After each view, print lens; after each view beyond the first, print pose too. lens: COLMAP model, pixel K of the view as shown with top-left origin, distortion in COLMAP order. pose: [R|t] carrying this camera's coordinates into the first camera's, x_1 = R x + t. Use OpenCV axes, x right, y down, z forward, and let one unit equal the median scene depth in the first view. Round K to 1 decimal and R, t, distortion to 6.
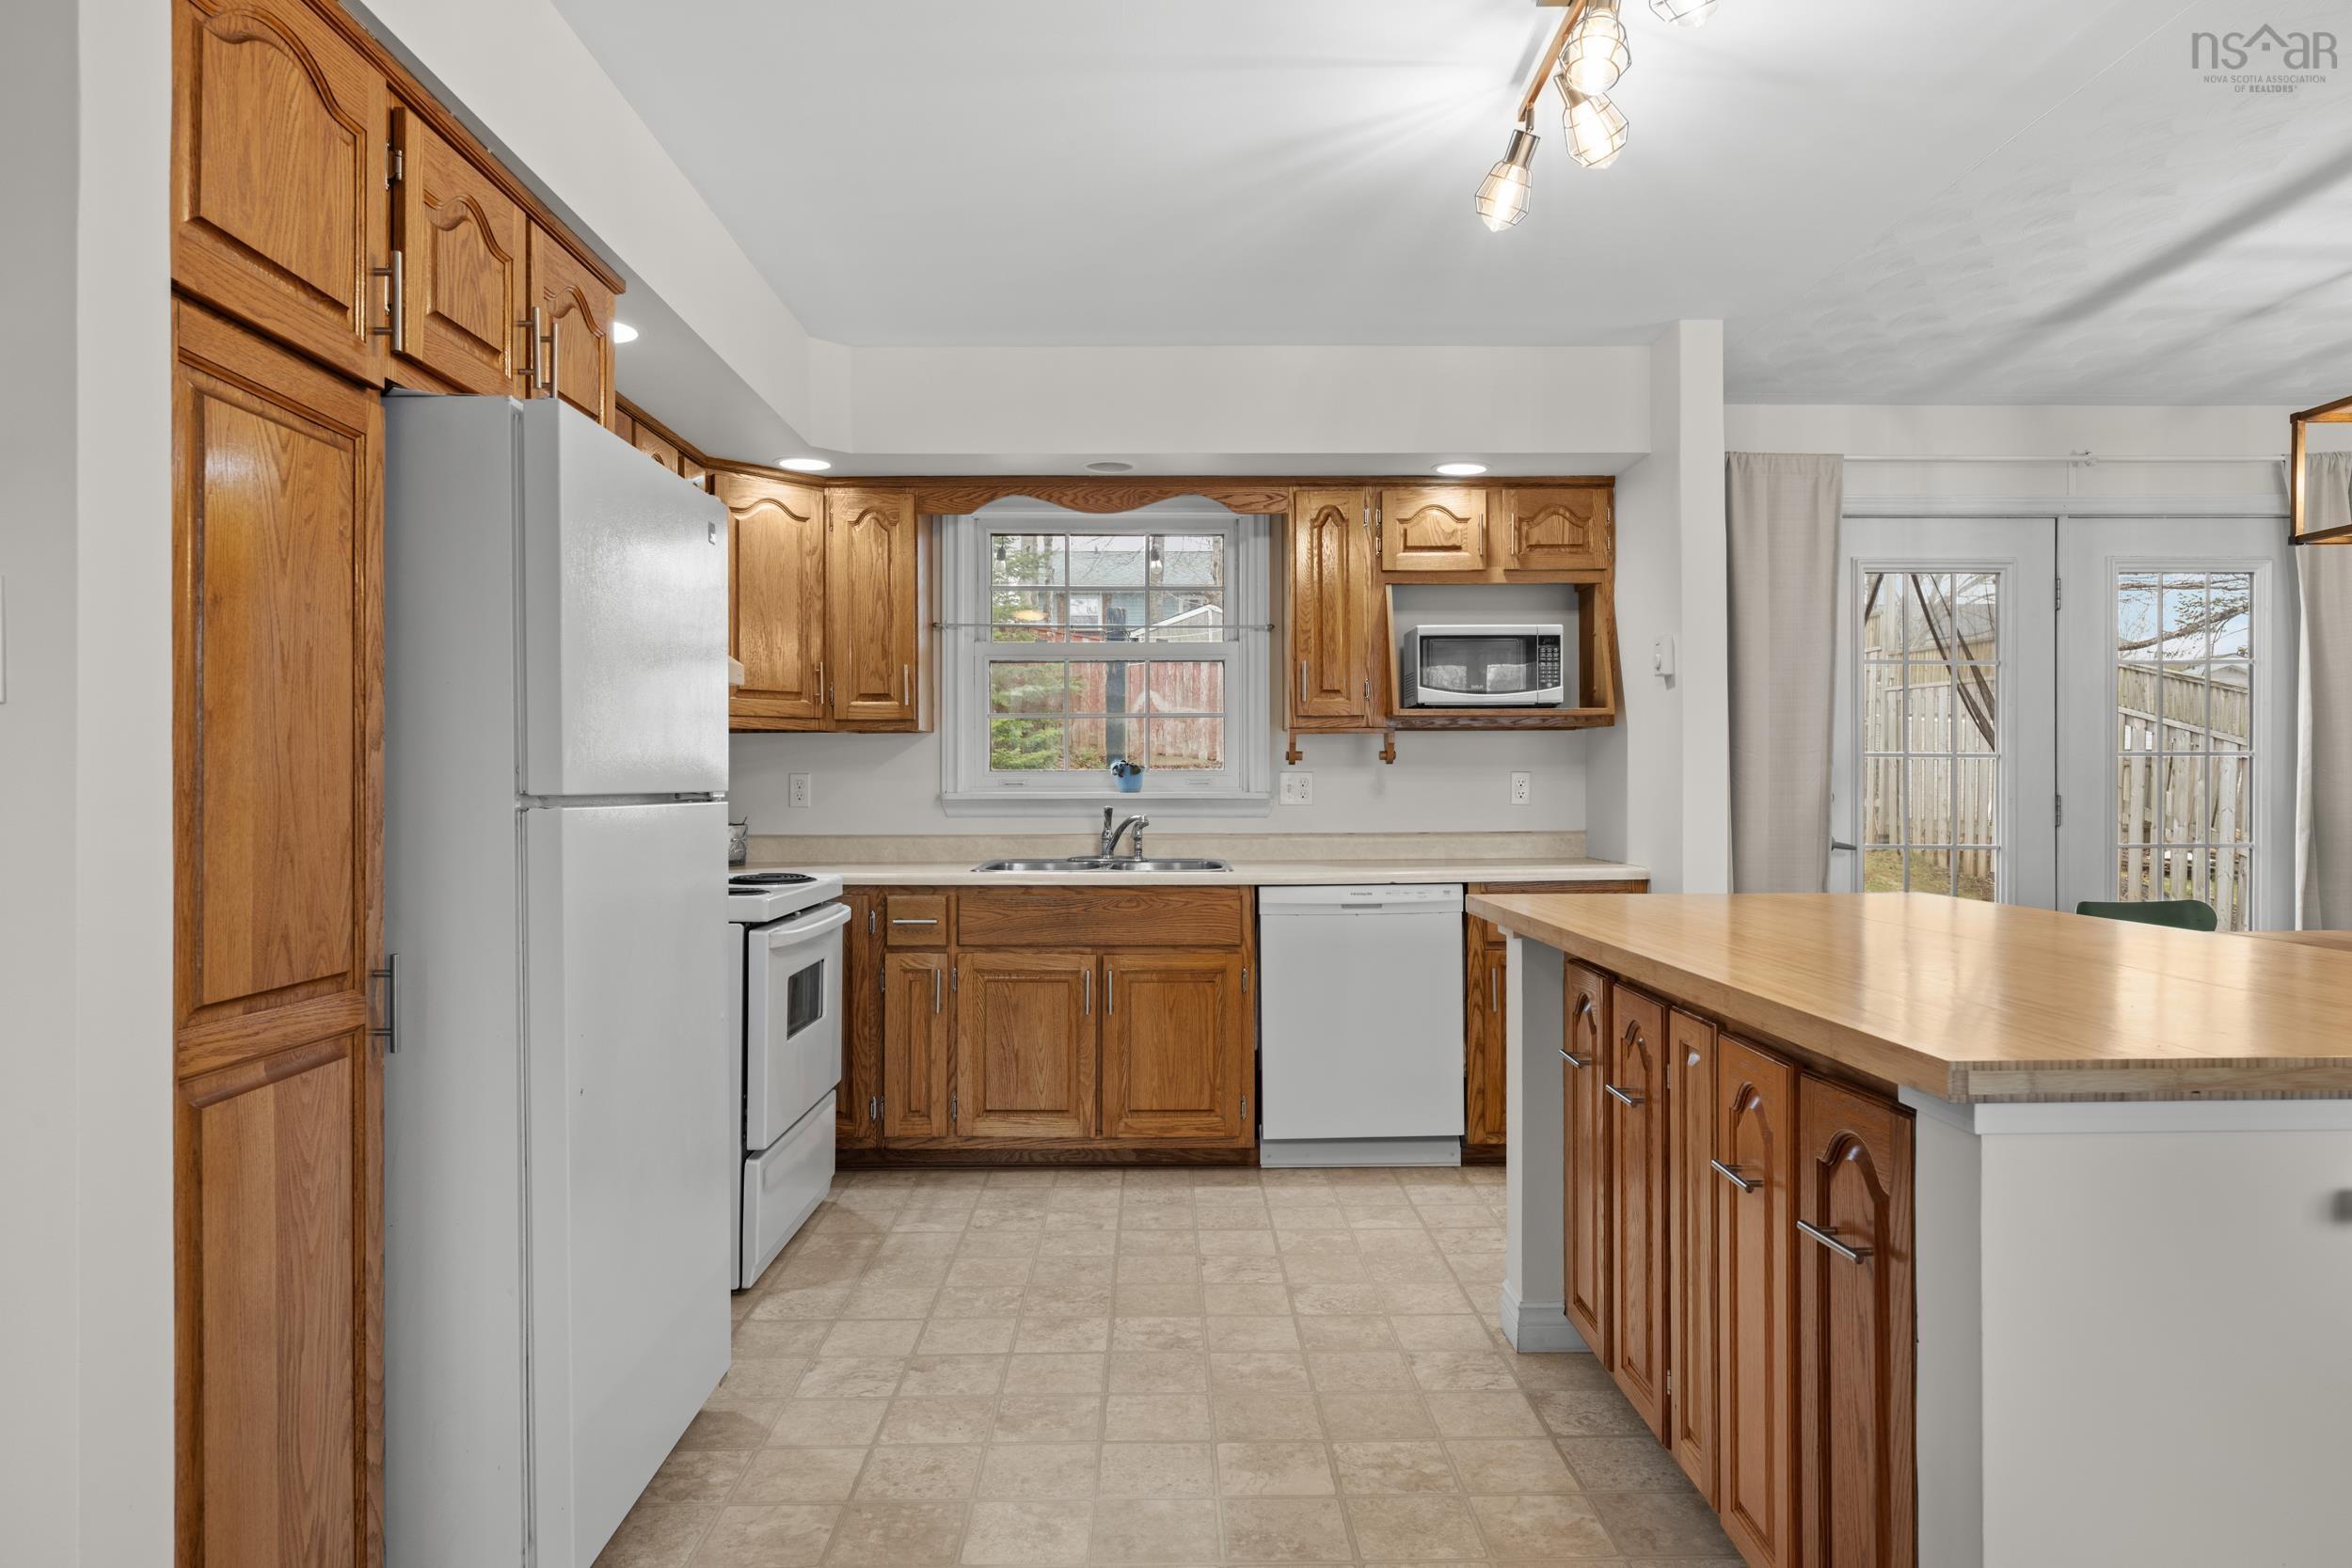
lens RADIAL K [[1438.9, 0, 1176.0], [0, 1438.9, 784.0], [0, 0, 1]] dist [-0.002745, 0.001160]
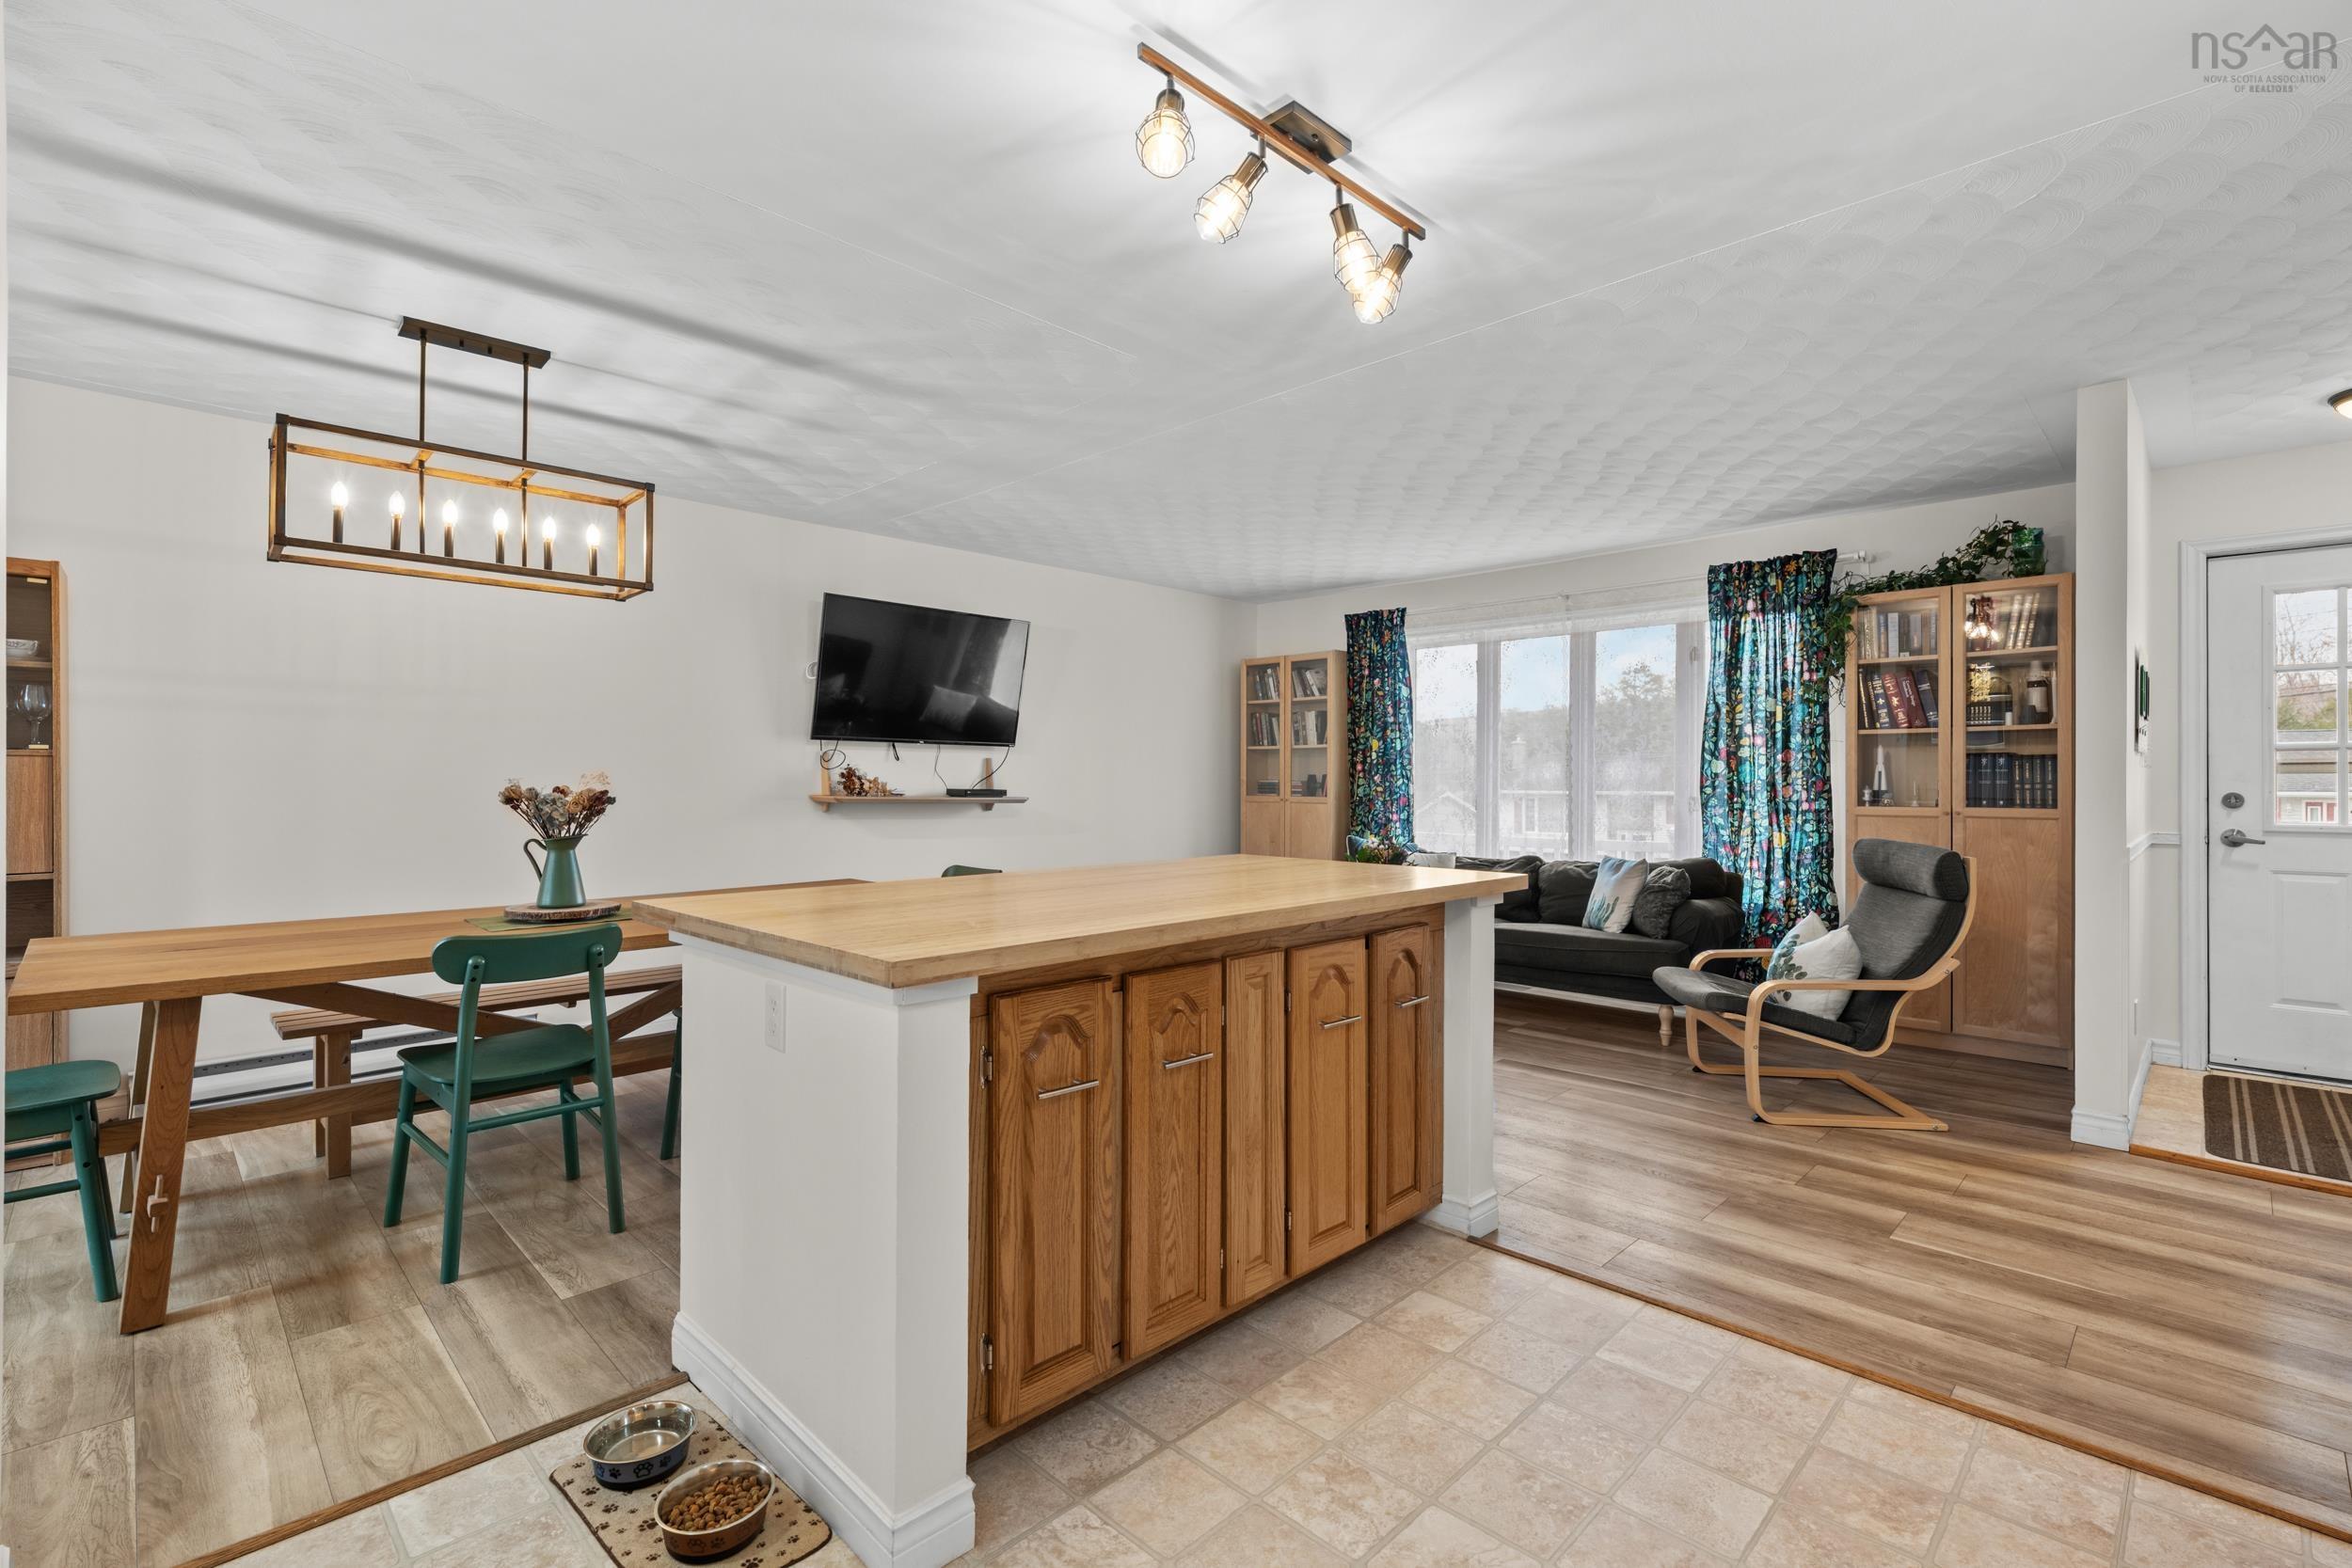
lens RADIAL K [[1056.1, 0, 1180.6], [0, 1056.1, 782.0], [0, 0, 1]] dist [-0.000466, -0.000684]
pose [[-0.699790, -0.000218, 0.714348, -0.158883], [0.000932, 0.999999, 0.001218, -0.000870], [-0.714348, 0.001519, -0.699789, 0.909566]]
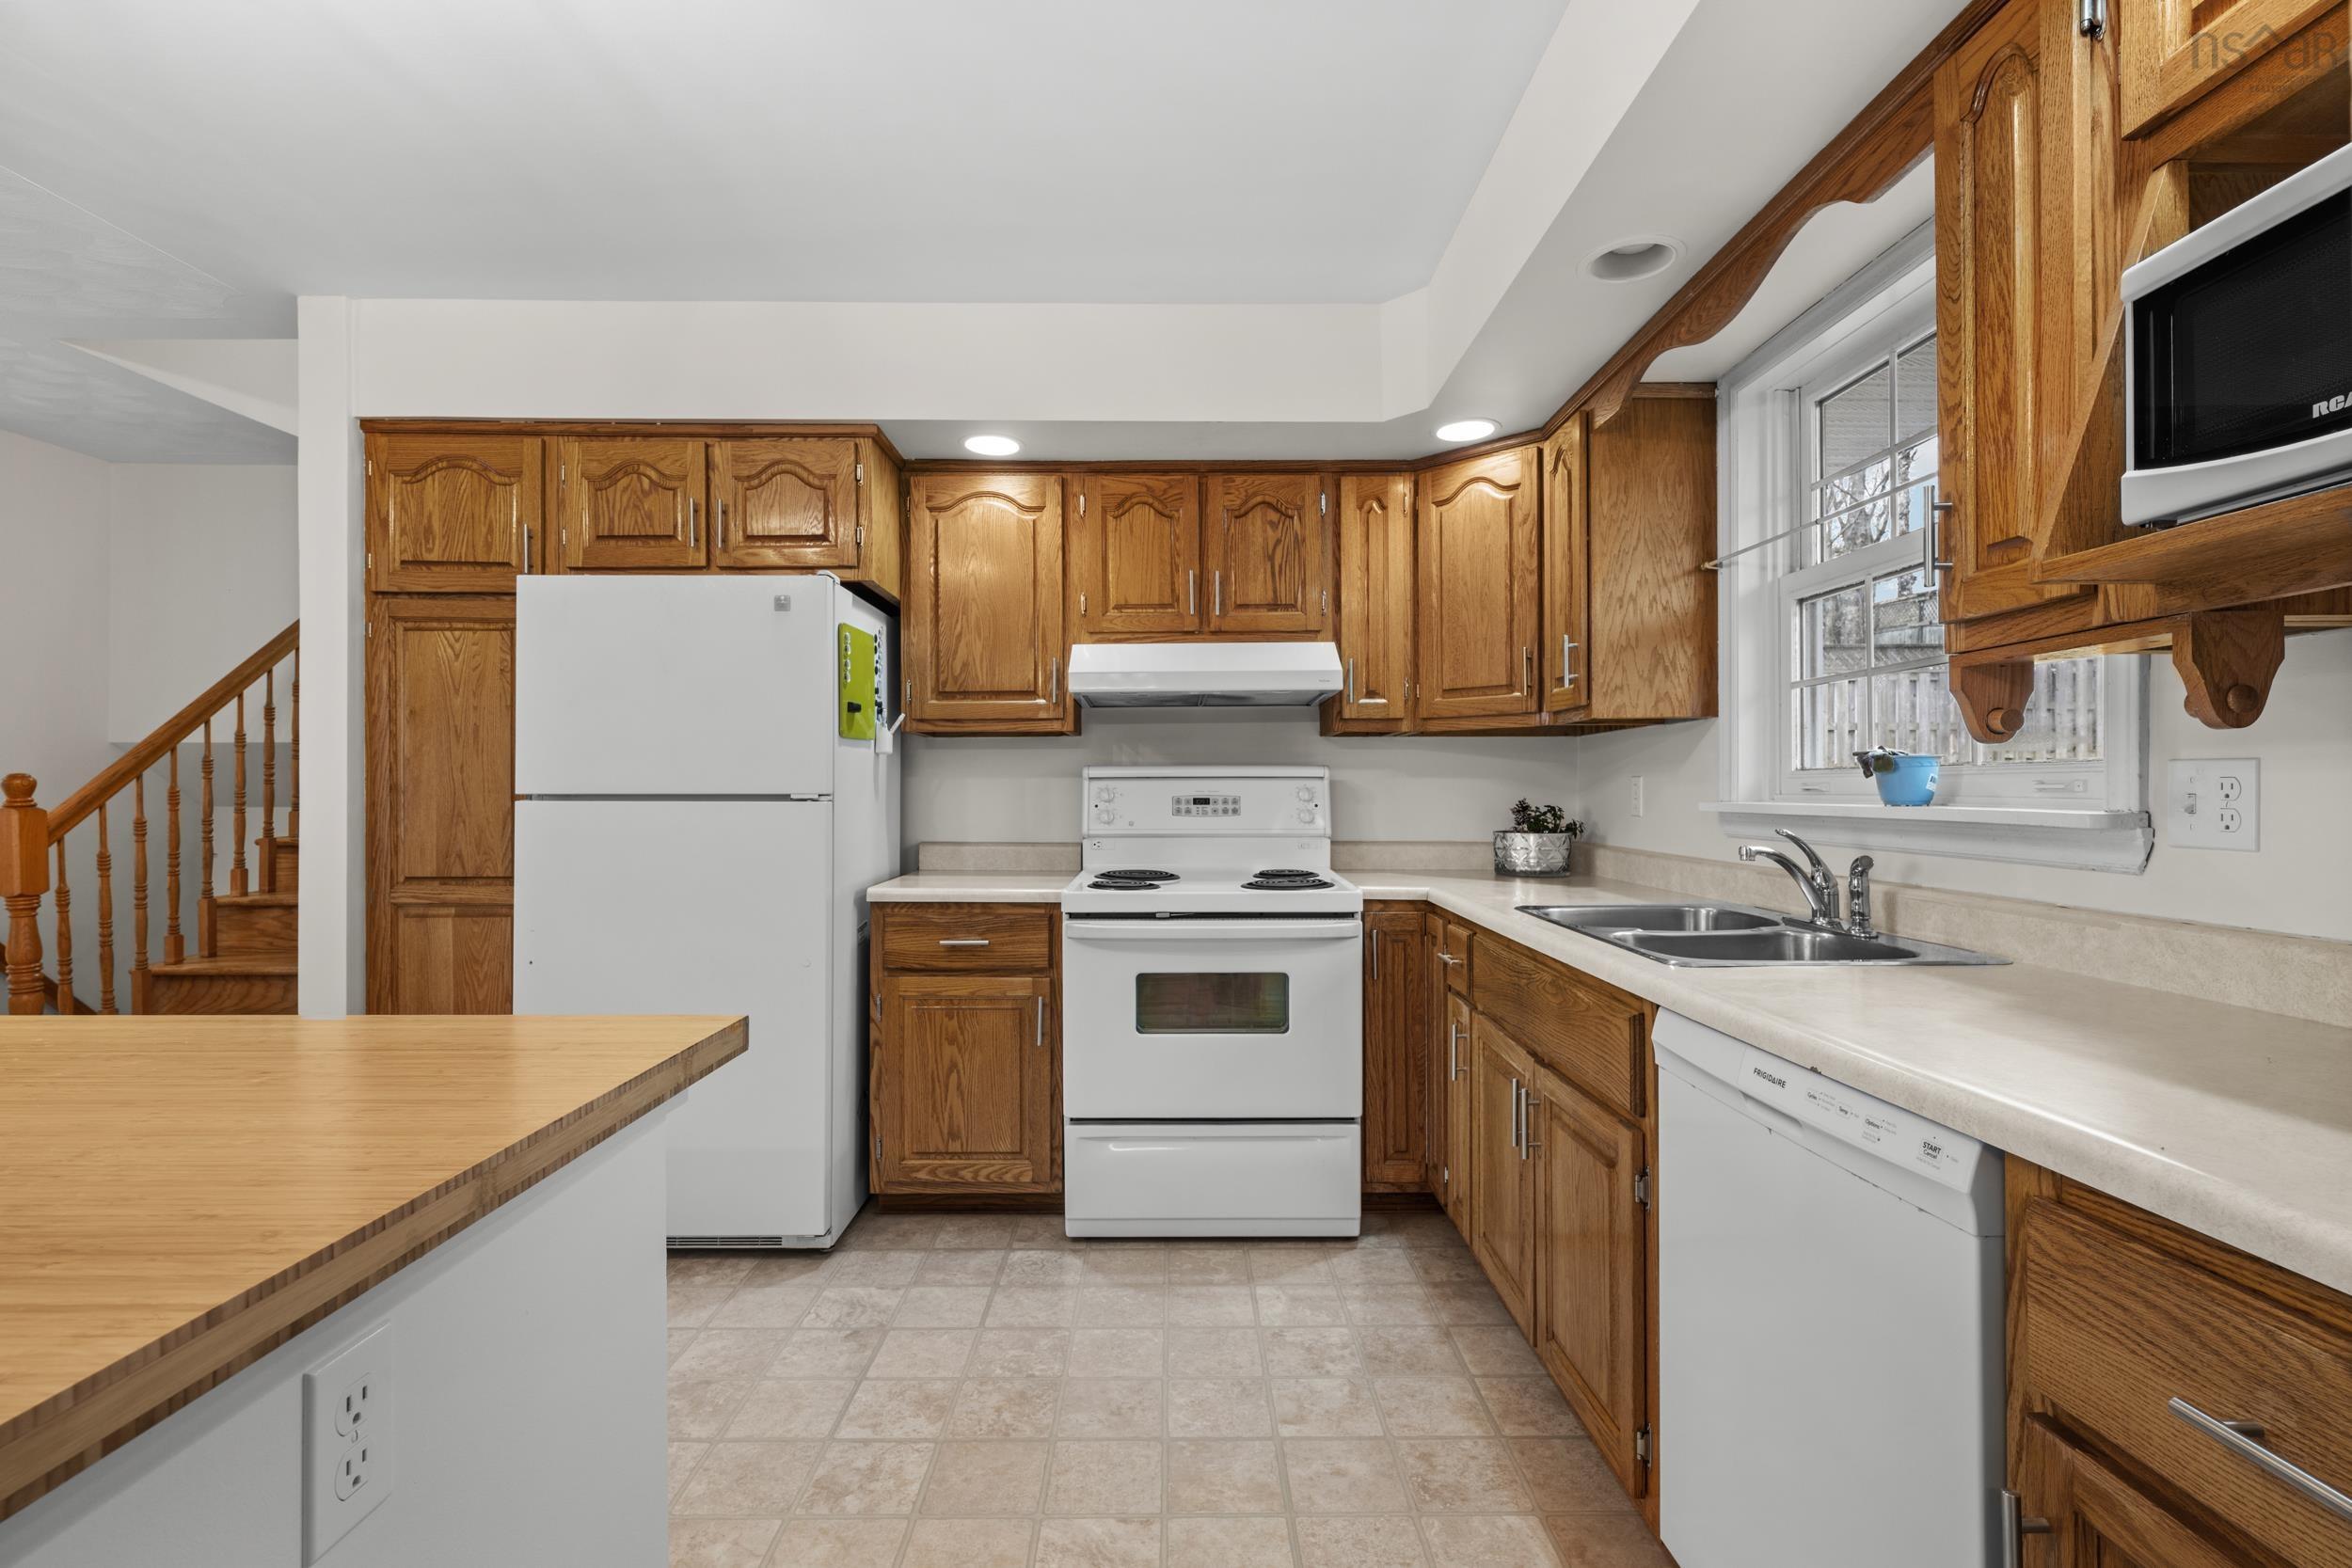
lens RADIAL K [[1069.9, 0, 1176.0], [0, 1069.9, 784.0], [0, 0, 1]] dist [0.000785, 0.000098]
pose [[-0.010317, -0.002462, -0.999944, 0.420262], [-0.000873, 0.999997, -0.002453, -0.001163], [0.999946, 0.000848, -0.010319, 0.849980]]
